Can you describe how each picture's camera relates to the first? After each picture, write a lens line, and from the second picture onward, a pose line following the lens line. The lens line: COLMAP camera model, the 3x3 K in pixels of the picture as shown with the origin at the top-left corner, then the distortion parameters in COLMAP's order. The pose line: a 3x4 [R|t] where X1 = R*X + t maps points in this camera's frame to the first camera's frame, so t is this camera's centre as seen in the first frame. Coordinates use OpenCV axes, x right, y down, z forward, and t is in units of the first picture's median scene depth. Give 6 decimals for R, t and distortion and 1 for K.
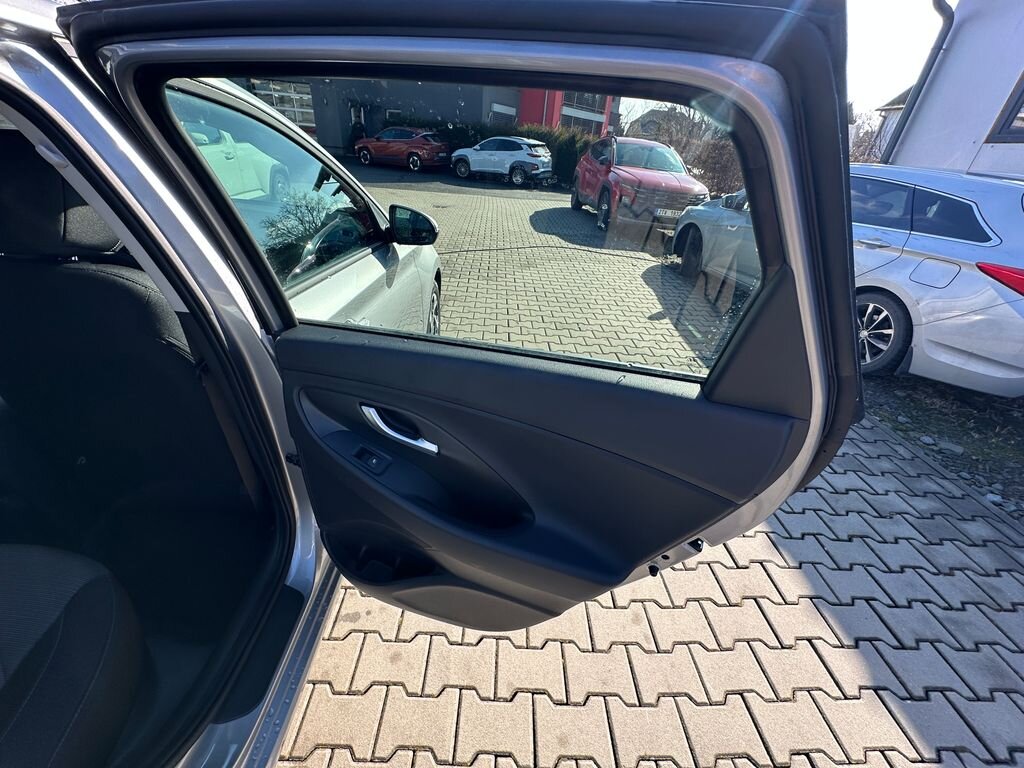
lens RADIAL K [[408.9, 0, 512.1], [0, 408.9, 385.4], [0, 0, 1]] dist [0.002114, -0.000509]
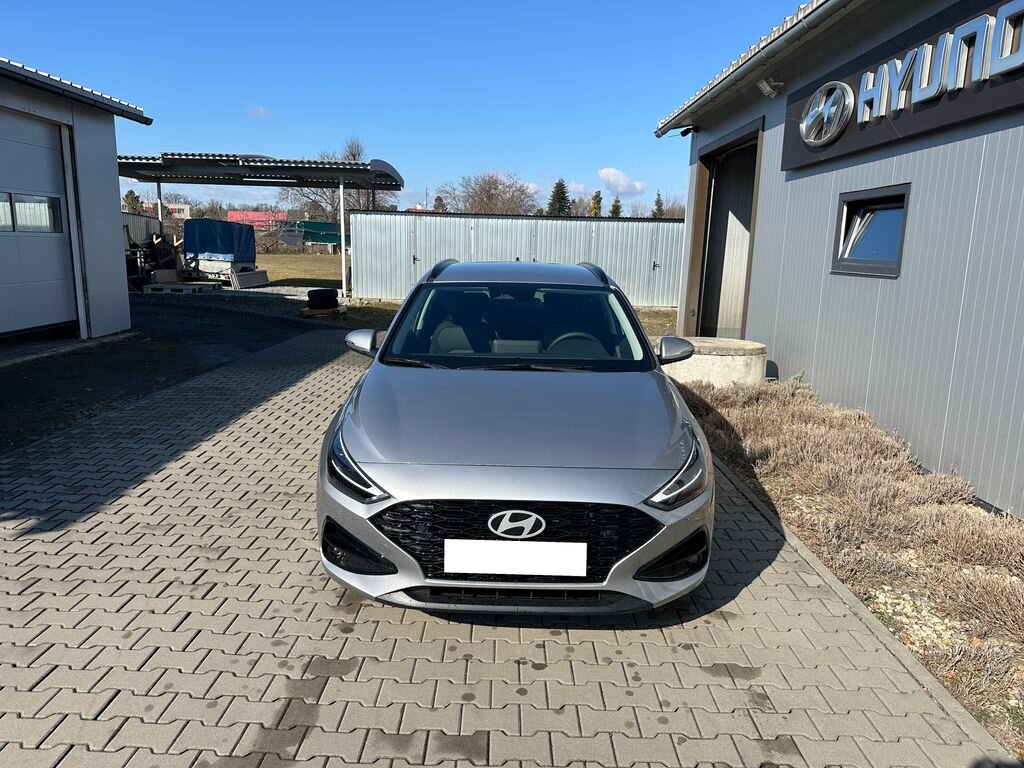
lens RADIAL K [[718.2, 0, 511.4], [0, 718.2, 379.7], [0, 0, 1]] dist [0.045129, -0.067466]
pose [[-0.994079, -0.108139, 0.010580, -0.125415], [-0.075163, 0.754707, 0.651742, -0.307413], [-0.078464, 0.647088, -0.758367, 0.456997]]
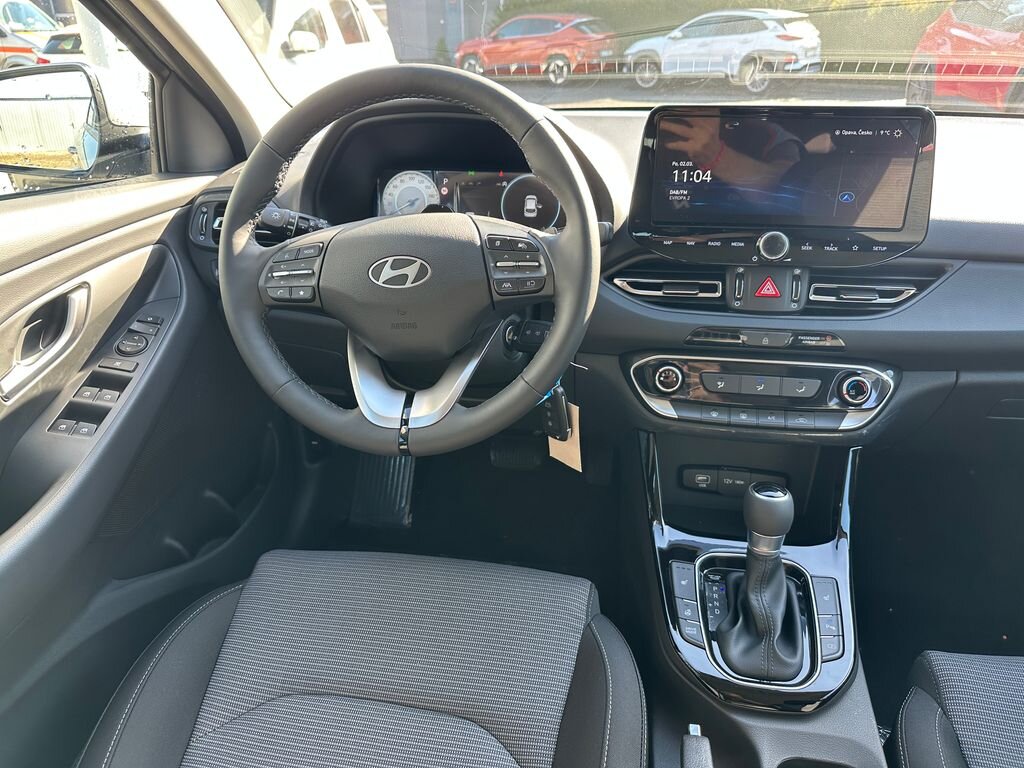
lens RADIAL K [[718.2, 0, 512.6], [0, 718.2, 377.1], [0, 0, 1]] dist [0.045129, -0.067466]
pose [[0.976808, 0.004495, -0.214071, -0.131953], [-0.025214, 0.995239, -0.094151, -0.030722], [0.212629, 0.097365, 0.972270, 0.066360]]
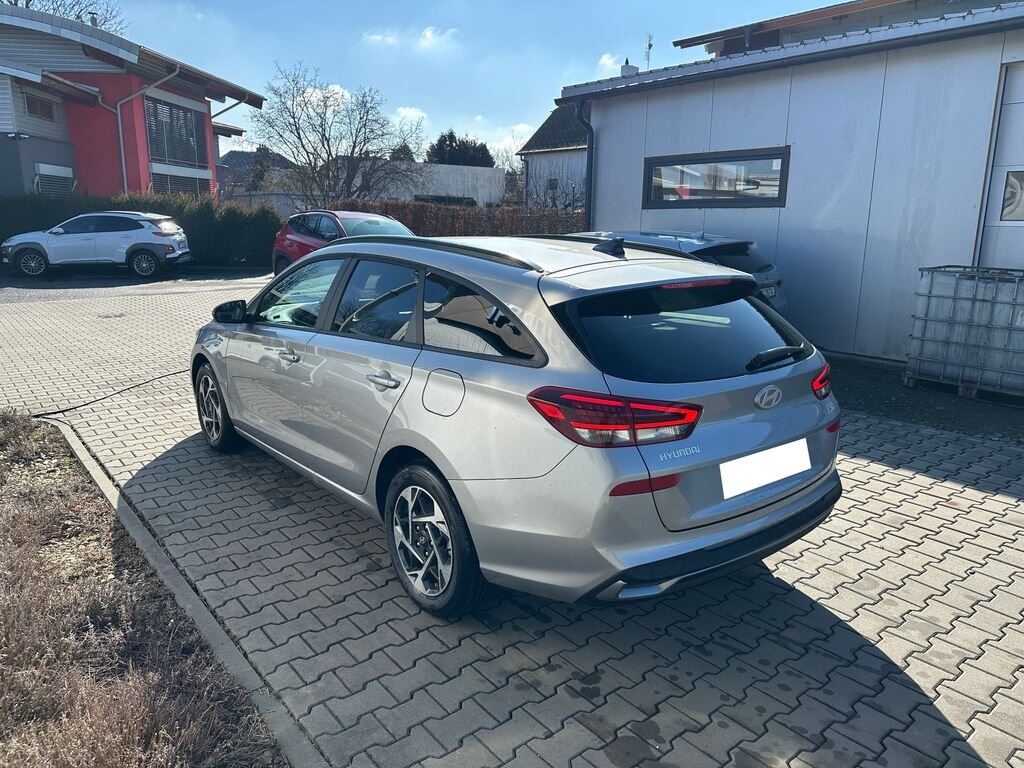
lens RADIAL K [[718.2, 0, 514.7], [0, 718.2, 378.6], [0, 0, 1]] dist [0.045129, -0.067466]
pose [[0.790160, -0.200721, 0.579102, -0.325319], [0.352439, 0.921816, -0.161379, 0.086012], [-0.501433, 0.331613, 0.799123, -0.249260]]
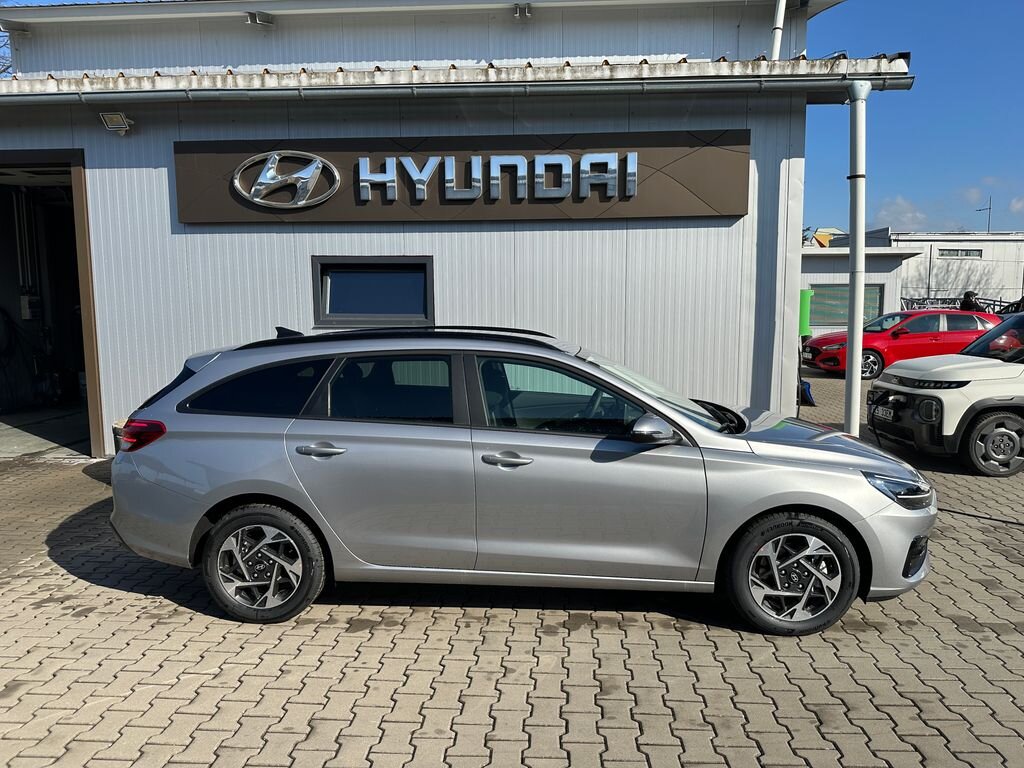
lens RADIAL K [[718.2, 0, 513.0], [0, 718.2, 383.1], [0, 0, 1]] dist [0.045129, -0.067466]
pose [[-0.095369, 0.026927, -0.995078, 0.297297], [-0.501318, 0.862313, 0.071382, -0.069346], [0.859991, 0.505658, -0.068739, 0.107099]]
